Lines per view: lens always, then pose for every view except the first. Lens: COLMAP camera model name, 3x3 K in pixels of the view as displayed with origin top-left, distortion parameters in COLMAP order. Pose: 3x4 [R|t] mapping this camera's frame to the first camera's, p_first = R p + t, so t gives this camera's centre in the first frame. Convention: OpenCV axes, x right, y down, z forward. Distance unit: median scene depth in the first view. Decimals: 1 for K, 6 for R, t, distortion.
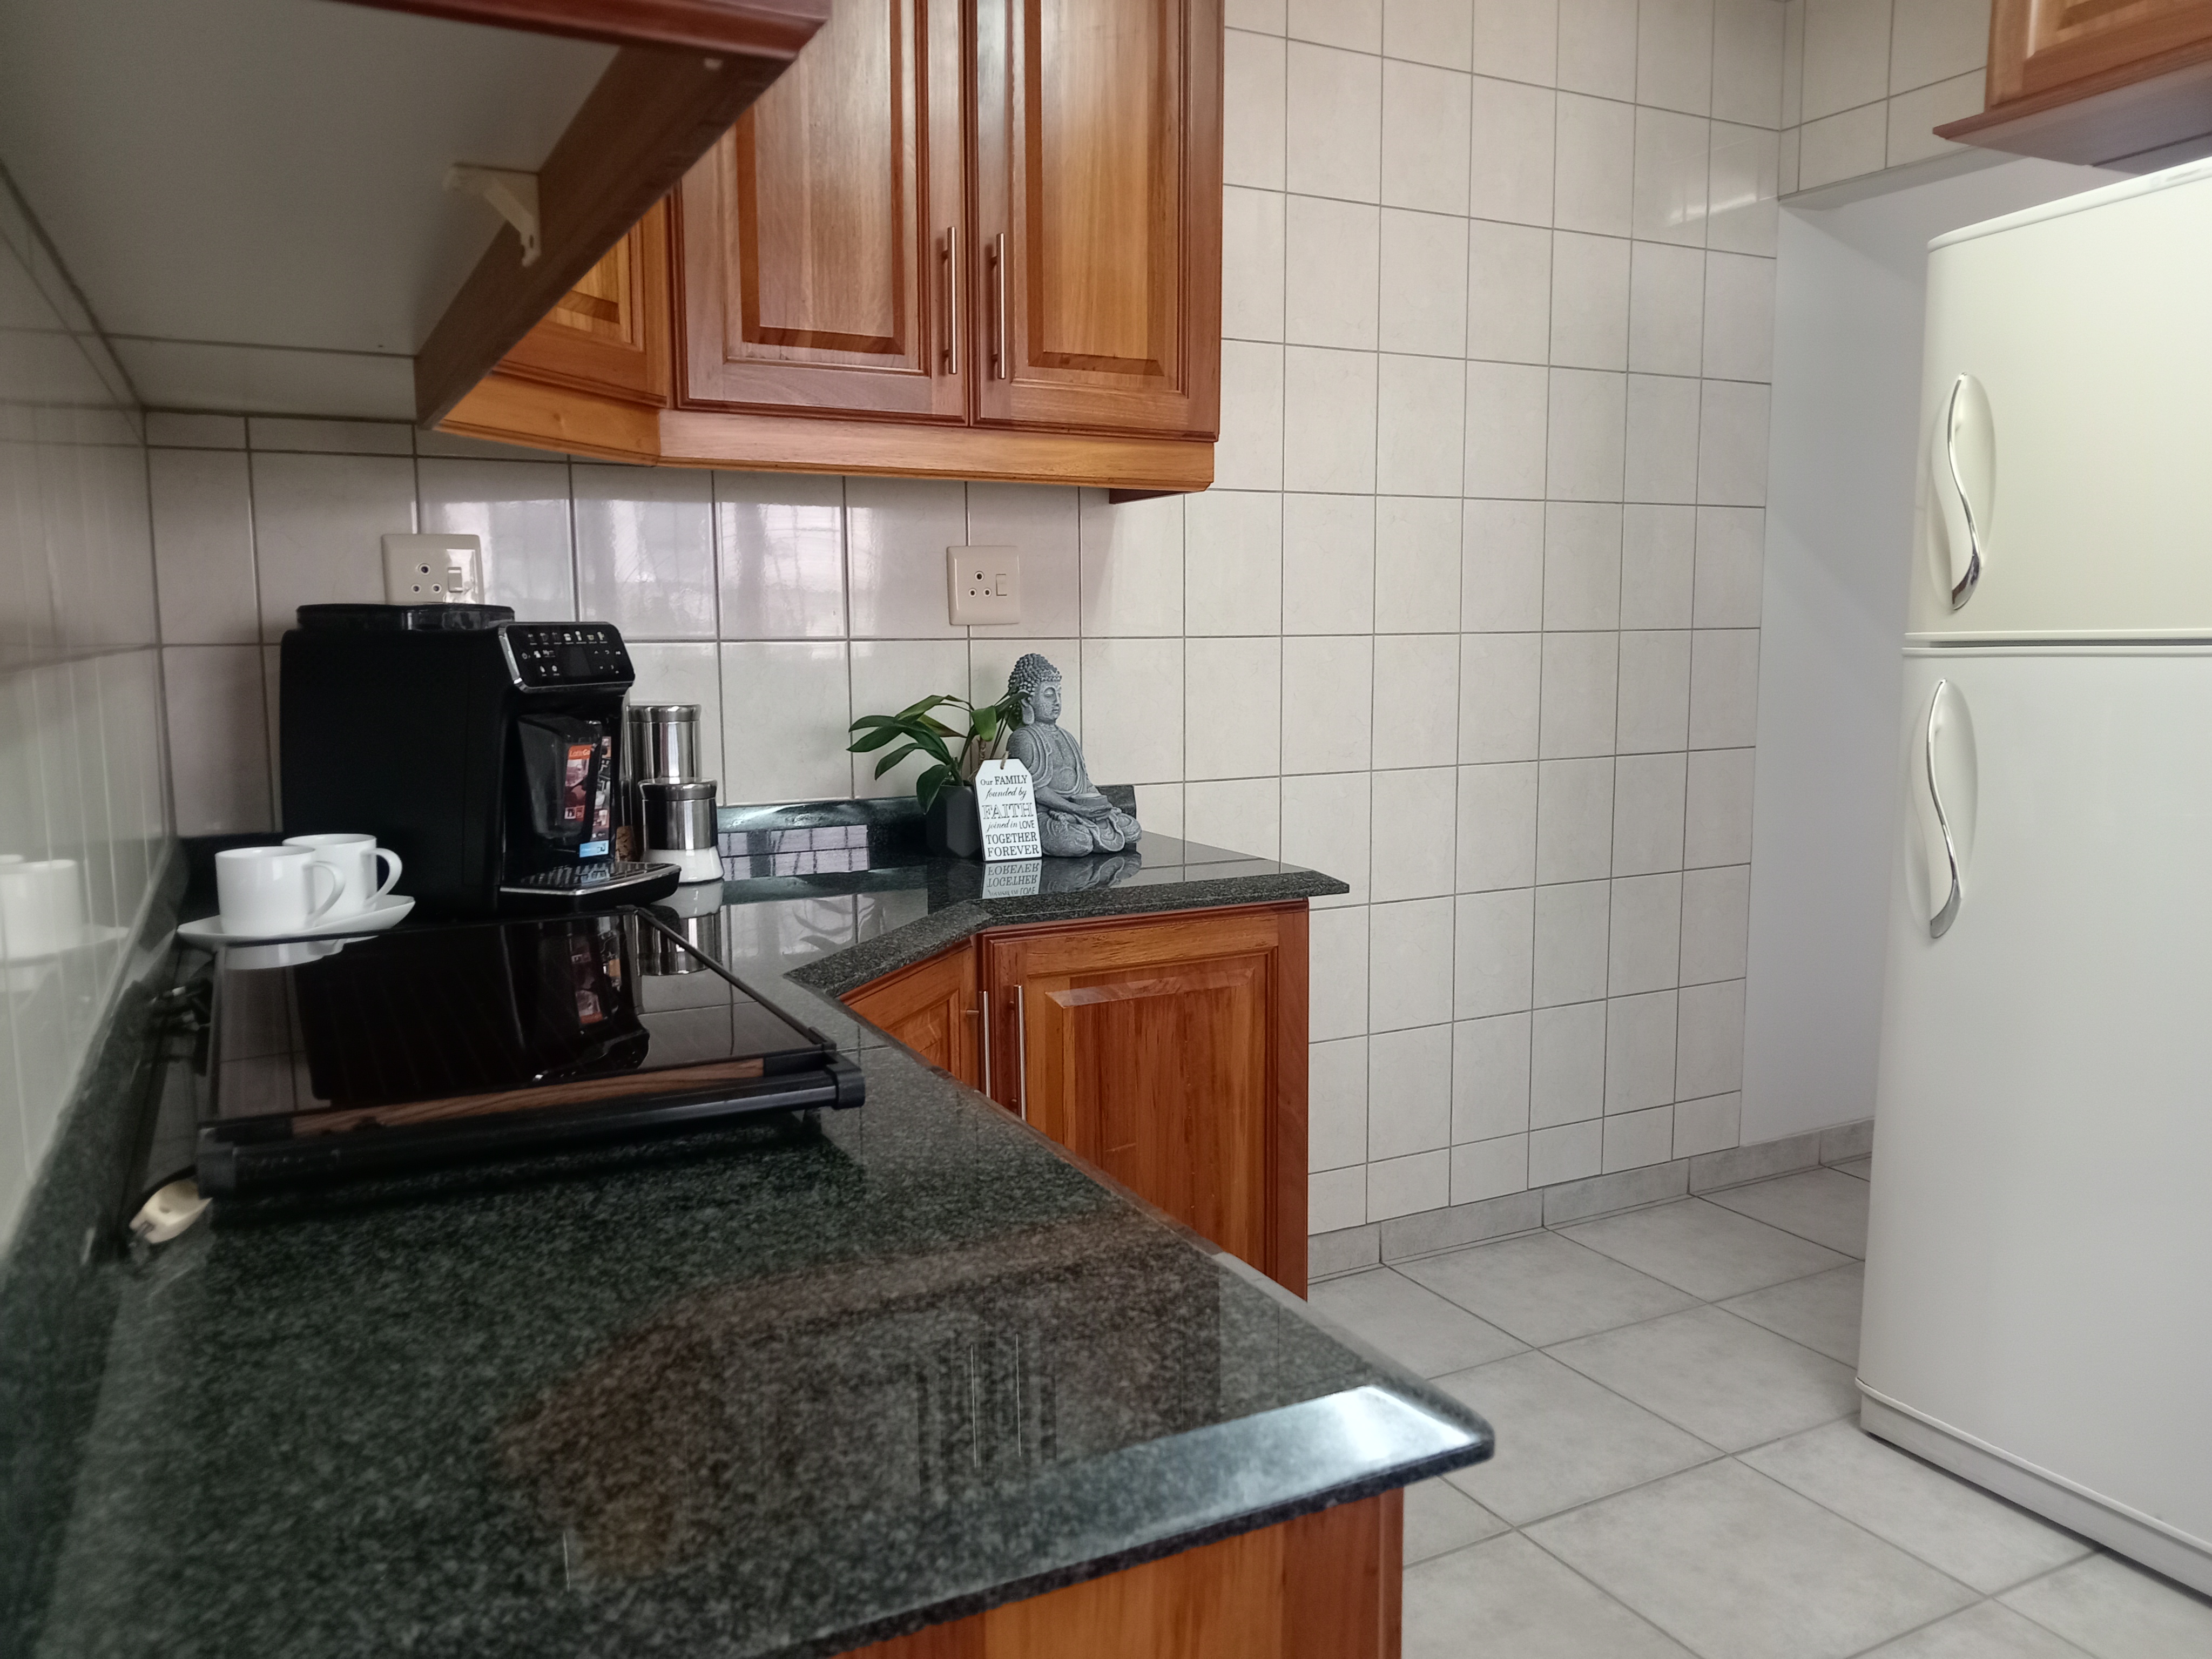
lens RADIAL K [[1640.8, 0, 1108.7], [0, 1640.8, 832.5], [0, 0, 1]] dist [0.019954, -0.049853]
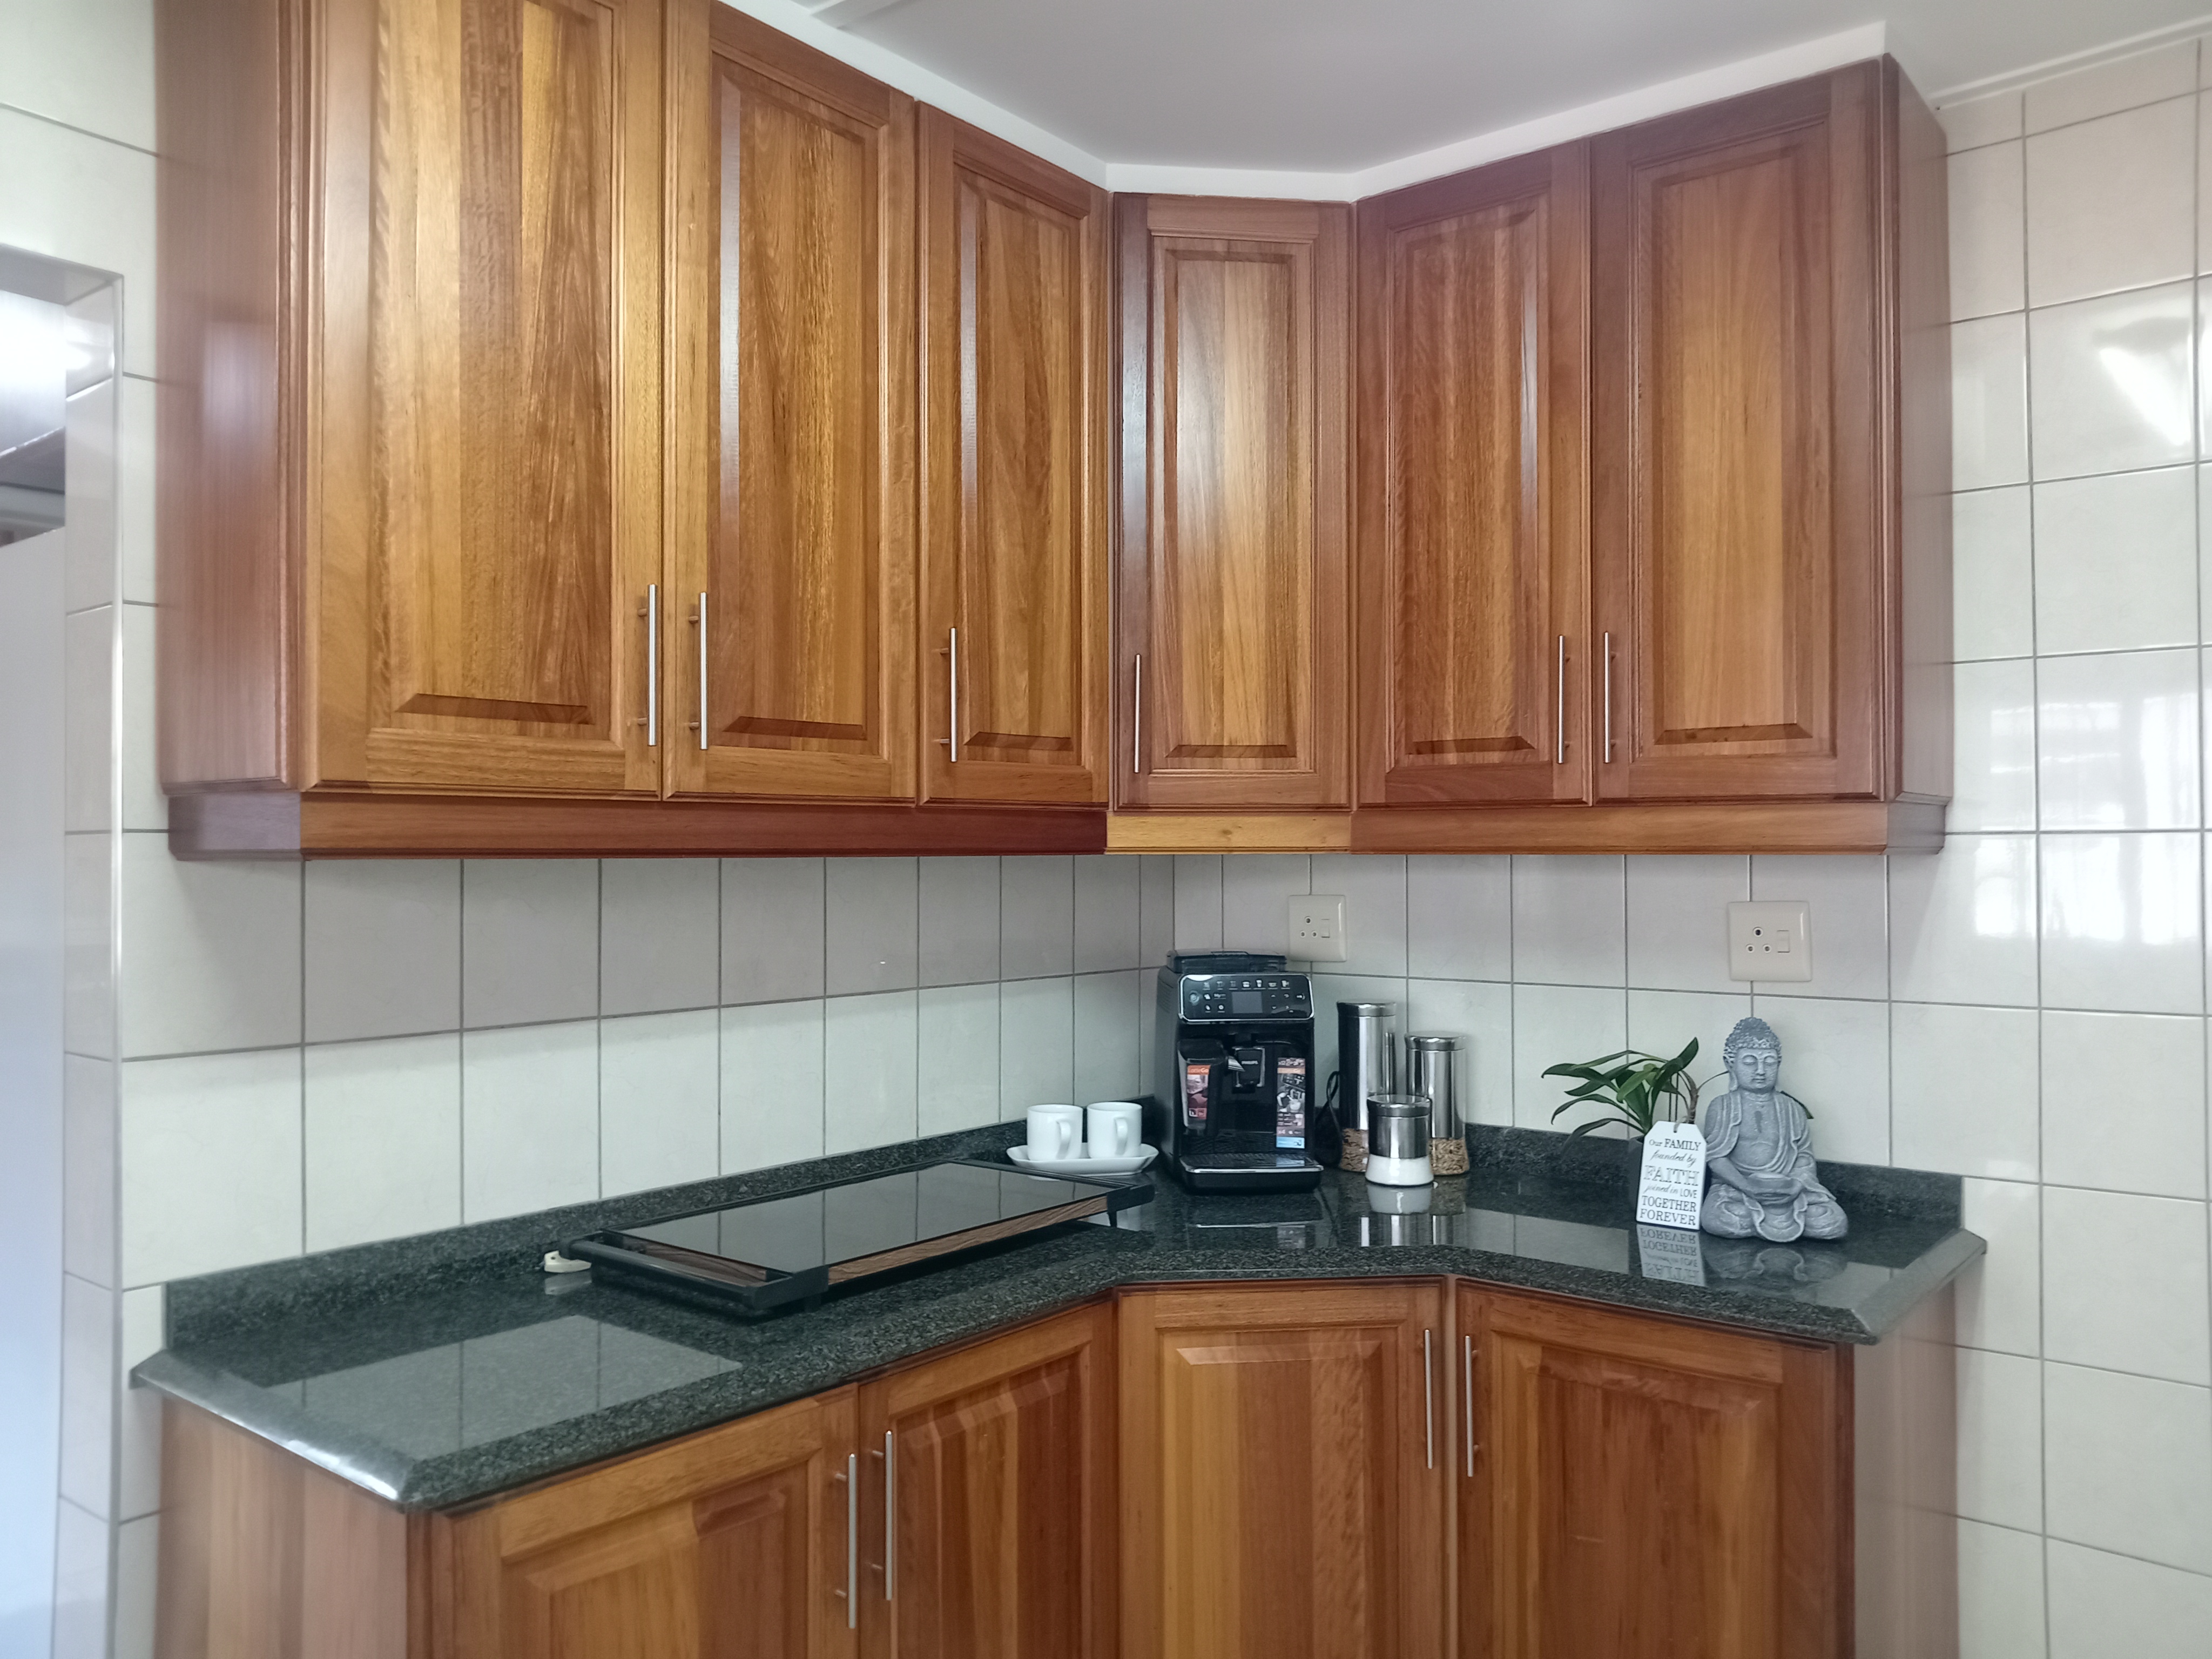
lens RADIAL K [[1640.8, 0, 1108.3], [0, 1640.8, 833.2], [0, 0, 1]] dist [0.019954, -0.049853]
pose [[0.396204, -0.007408, -0.918133, 0.762690], [-0.111687, 0.992153, -0.056202, -0.132523], [0.911344, 0.124811, 0.392268, 0.288798]]
